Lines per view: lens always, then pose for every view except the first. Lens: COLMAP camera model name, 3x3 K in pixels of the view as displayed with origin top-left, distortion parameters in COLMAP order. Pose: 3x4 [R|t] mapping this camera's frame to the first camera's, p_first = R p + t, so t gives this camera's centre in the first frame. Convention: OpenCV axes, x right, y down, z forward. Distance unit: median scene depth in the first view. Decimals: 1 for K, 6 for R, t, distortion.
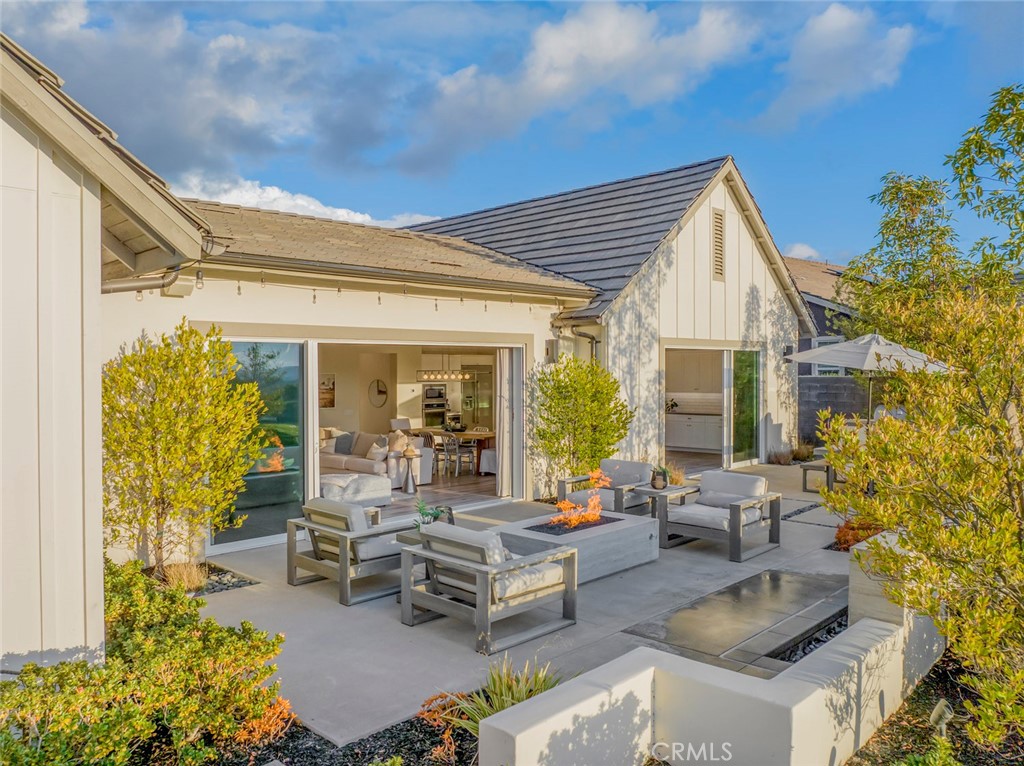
lens RADIAL K [[745.9, 0, 512.0], [0, 745.9, 383.0], [0, 0, 1]] dist [-0.033672, 0.000360]
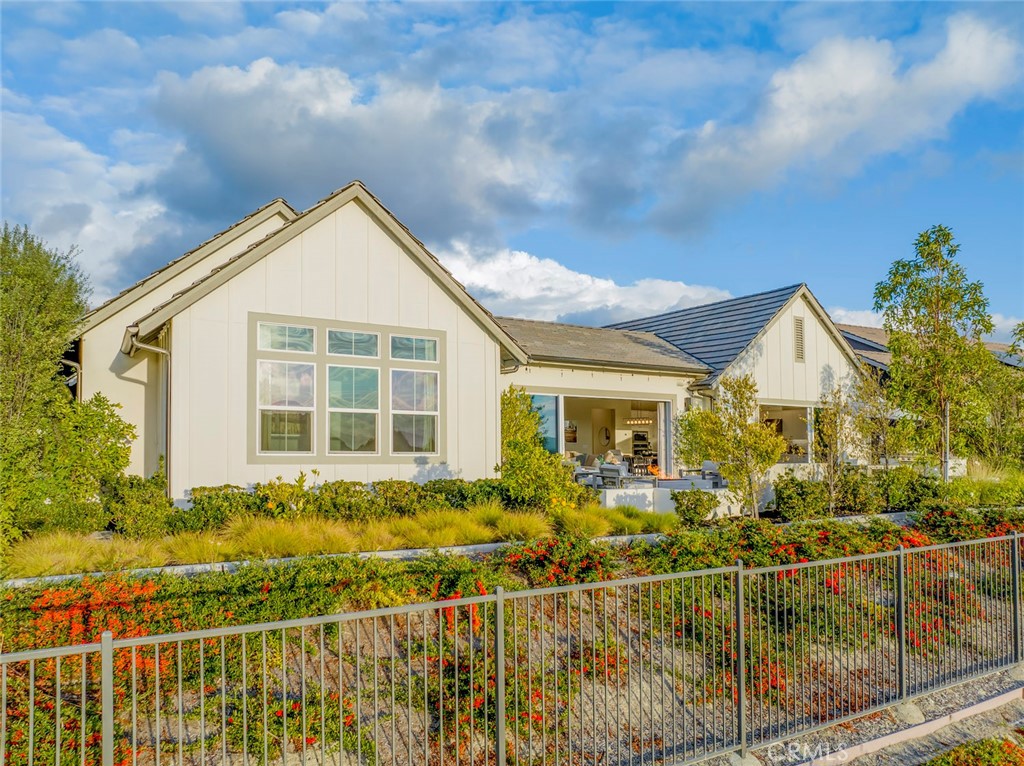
lens RADIAL K [[745.9, 0, 512.0], [0, 745.9, 383.0], [0, 0, 1]] dist [-0.033672, 0.000360]
pose [[0.943661, -0.007757, -0.330823, 0.222819], [-0.014128, 0.997869, -0.063697, 0.023262], [0.330612, 0.064782, 0.941541, -0.720053]]
